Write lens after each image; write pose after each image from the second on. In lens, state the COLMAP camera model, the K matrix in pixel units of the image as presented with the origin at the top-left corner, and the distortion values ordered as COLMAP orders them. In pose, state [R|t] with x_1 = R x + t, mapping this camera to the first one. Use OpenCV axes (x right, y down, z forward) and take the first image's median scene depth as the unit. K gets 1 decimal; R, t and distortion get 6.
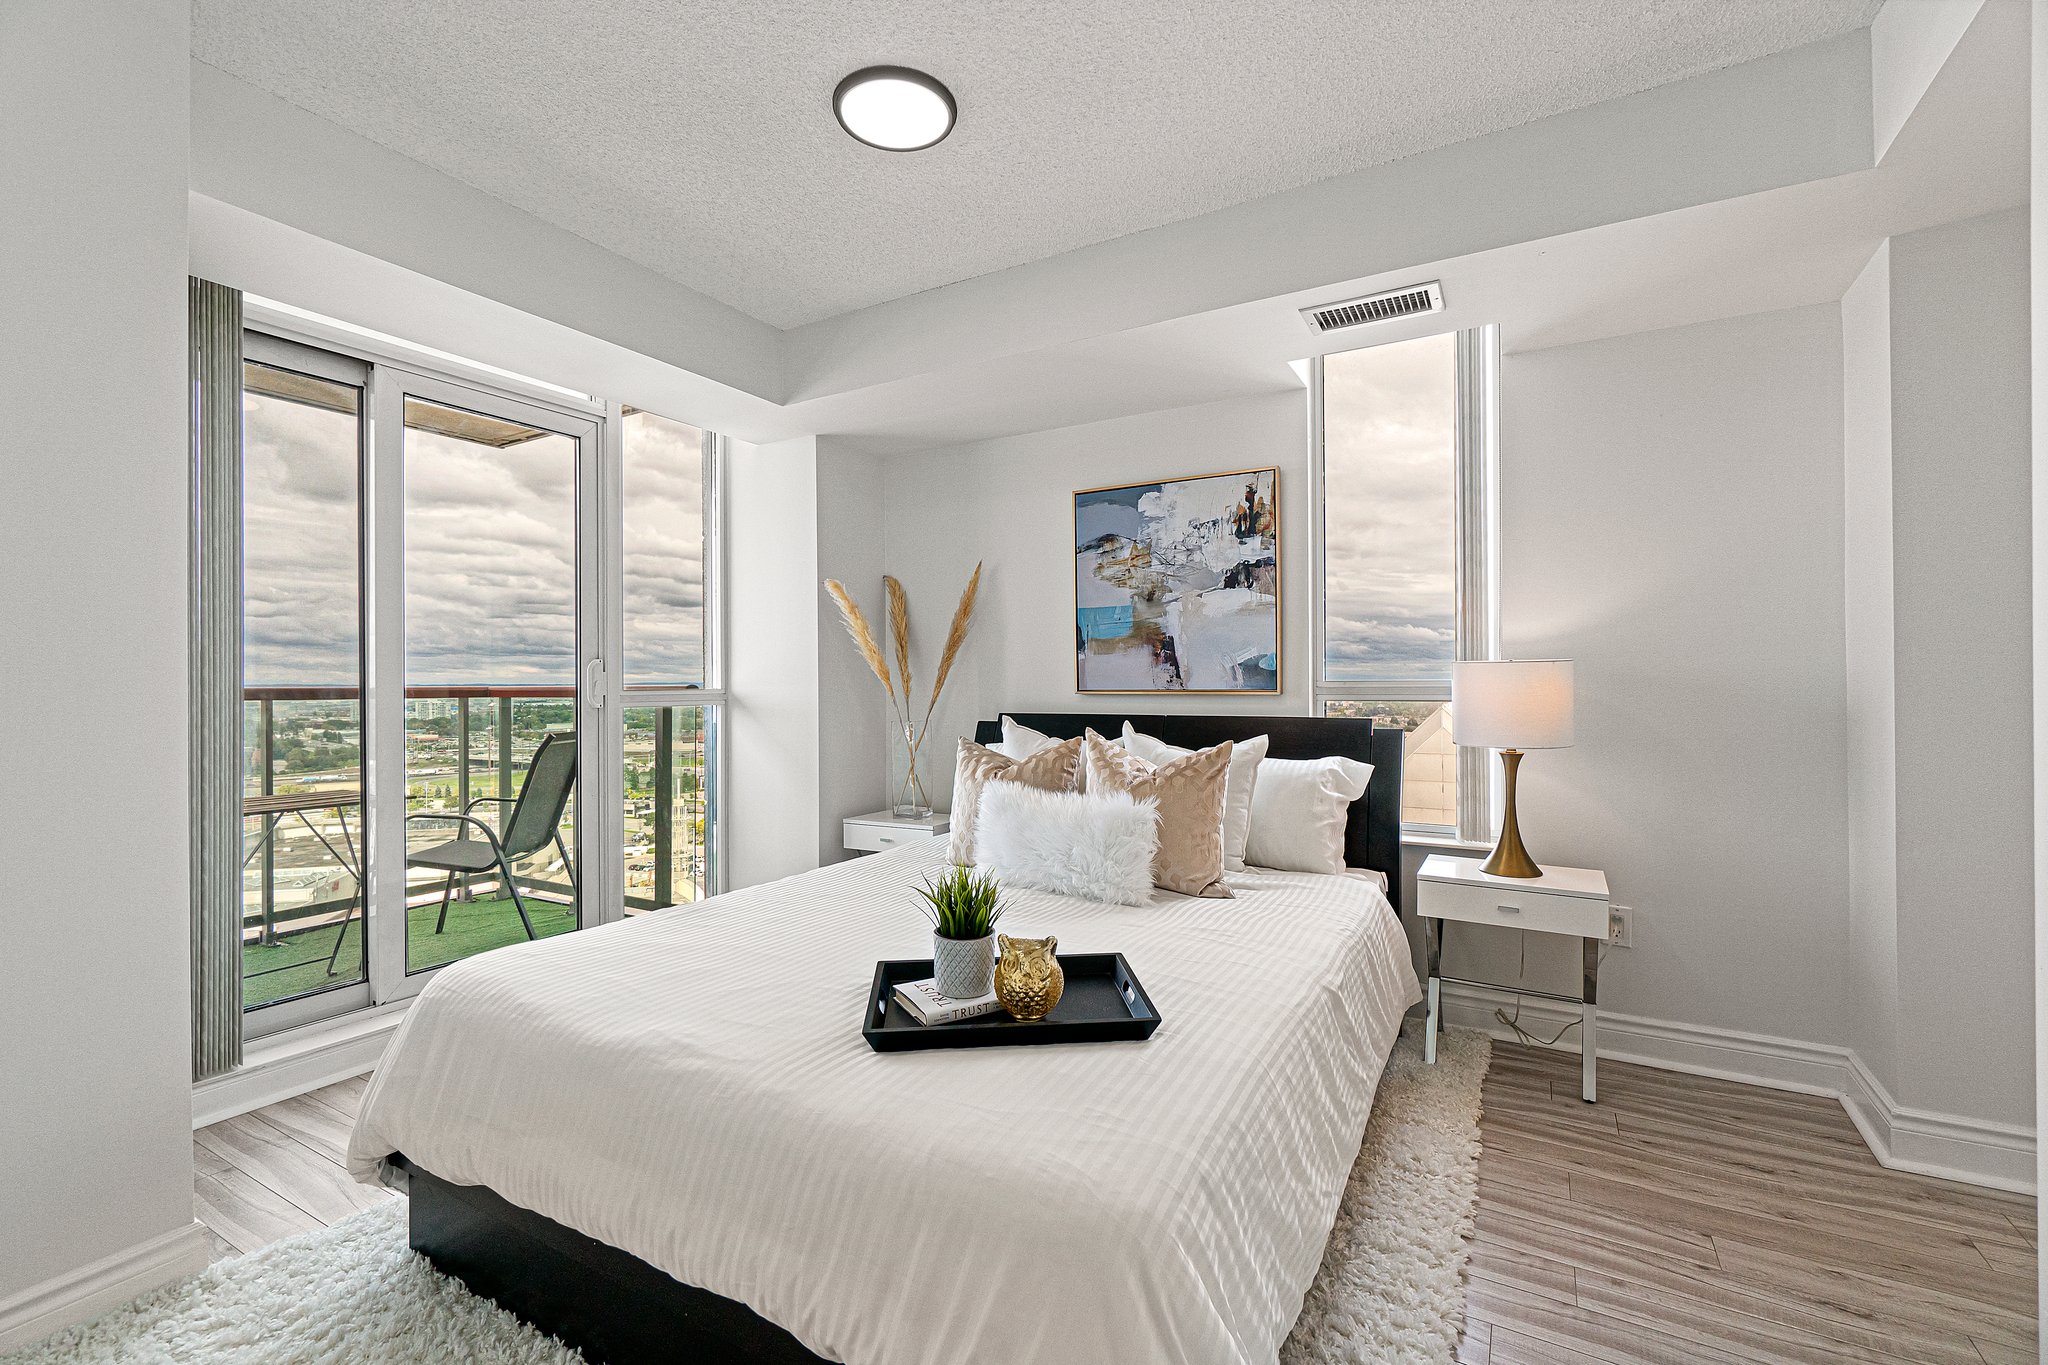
lens RADIAL K [[890.4, 0, 1017.6], [0, 890.4, 679.3], [0, 0, 1]] dist [-0.005317, 0.000951]
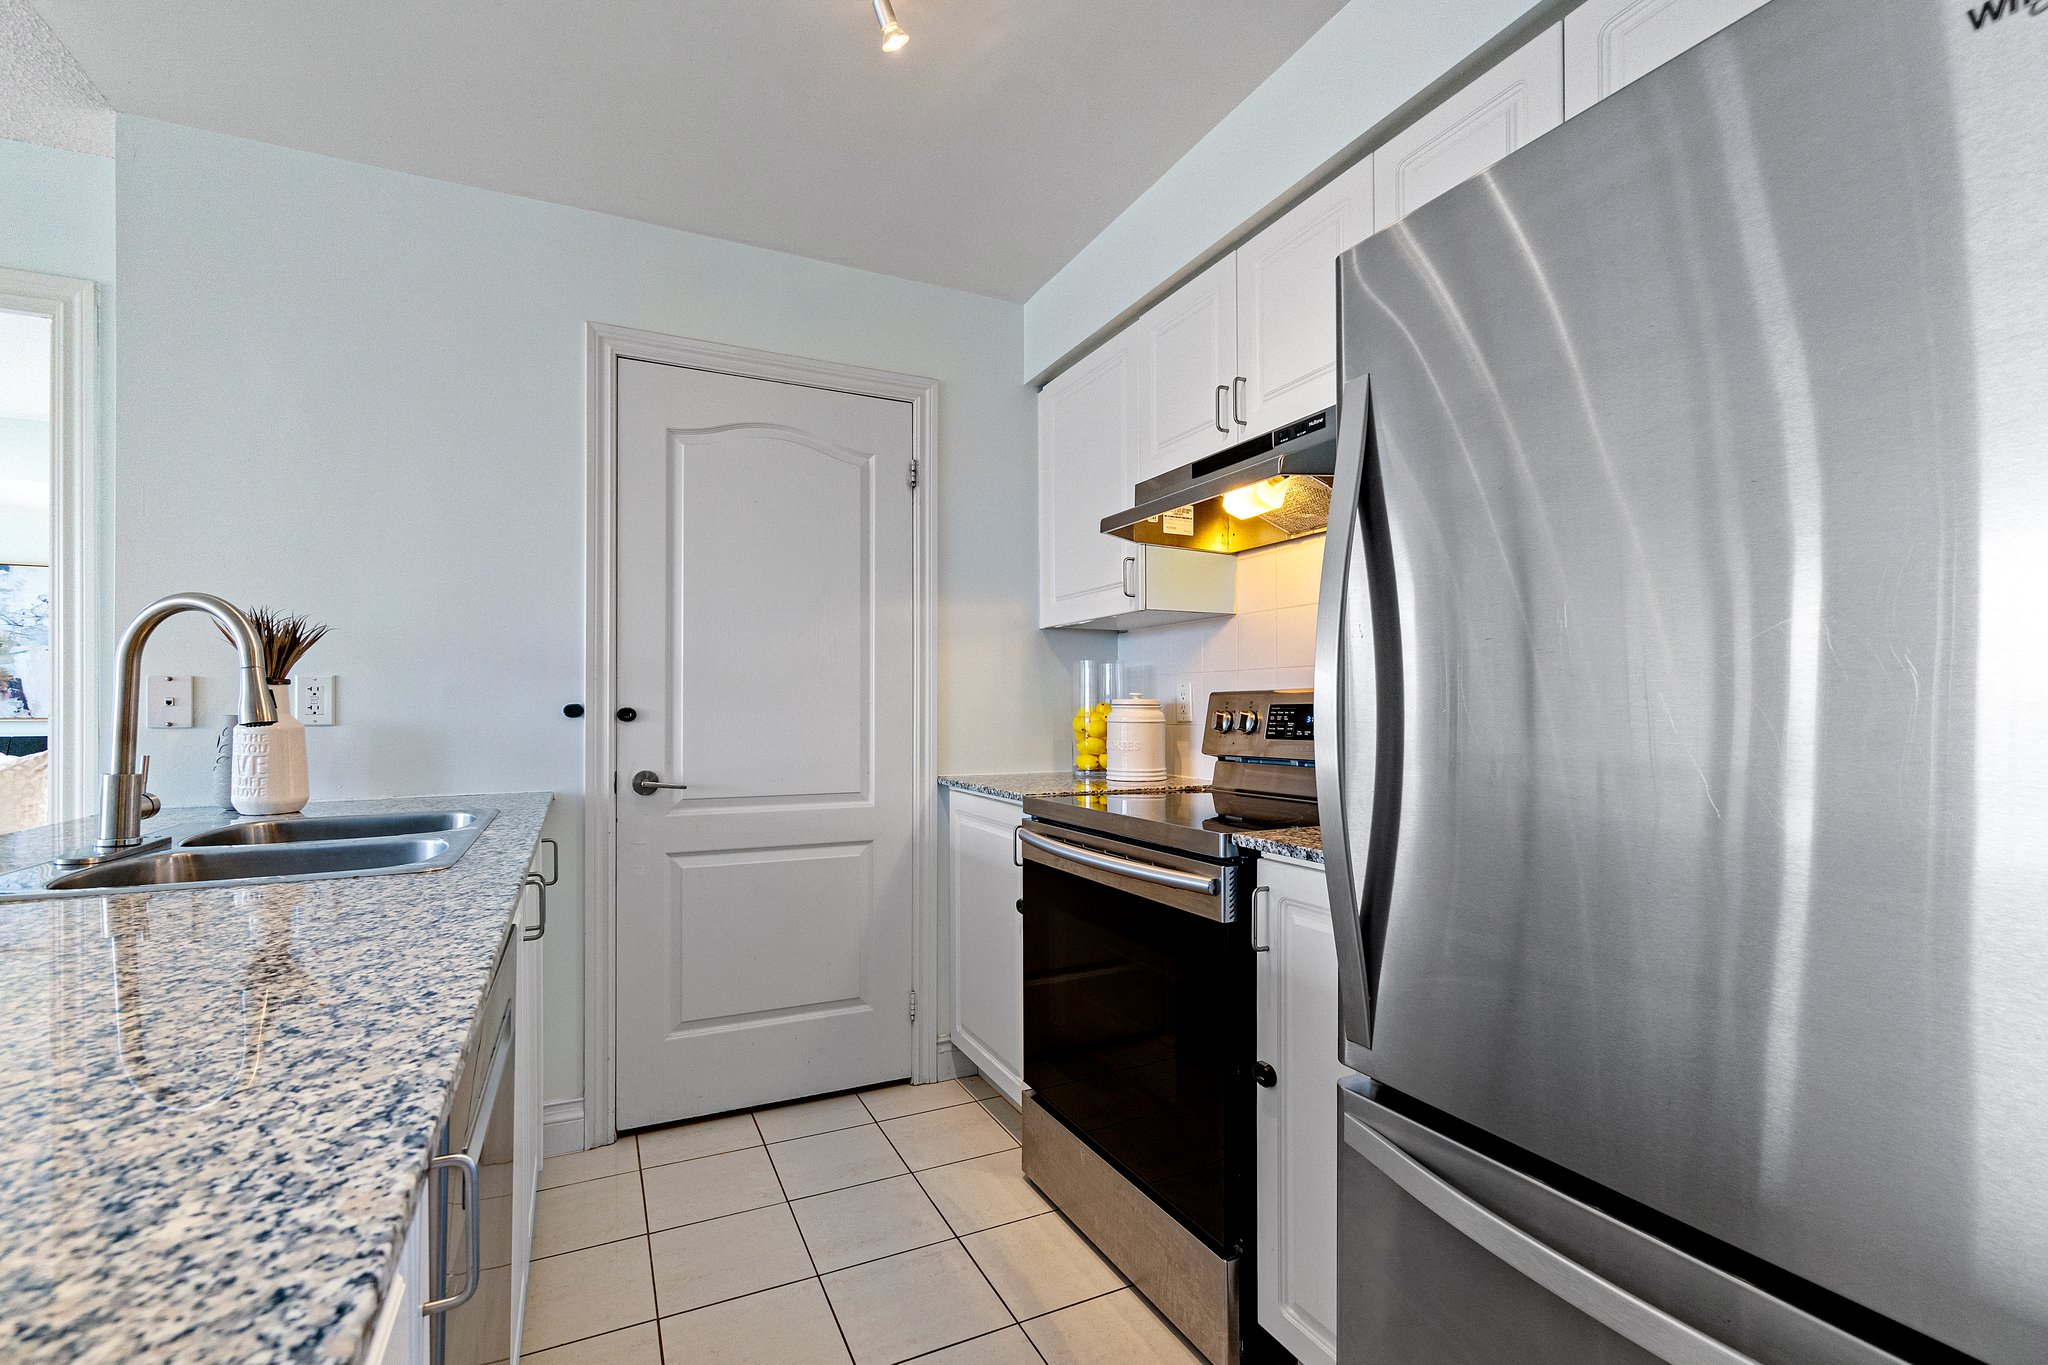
lens RADIAL K [[890.4, 0, 1015.8], [0, 890.4, 702.8], [0, 0, 1]] dist [-0.005317, 0.000951]
pose [[0.572958, 0.011353, 0.819506, -0.066689], [-0.004173, 0.999932, -0.010935, -0.002495], [-0.819574, 0.002845, 0.572966, -1.083554]]
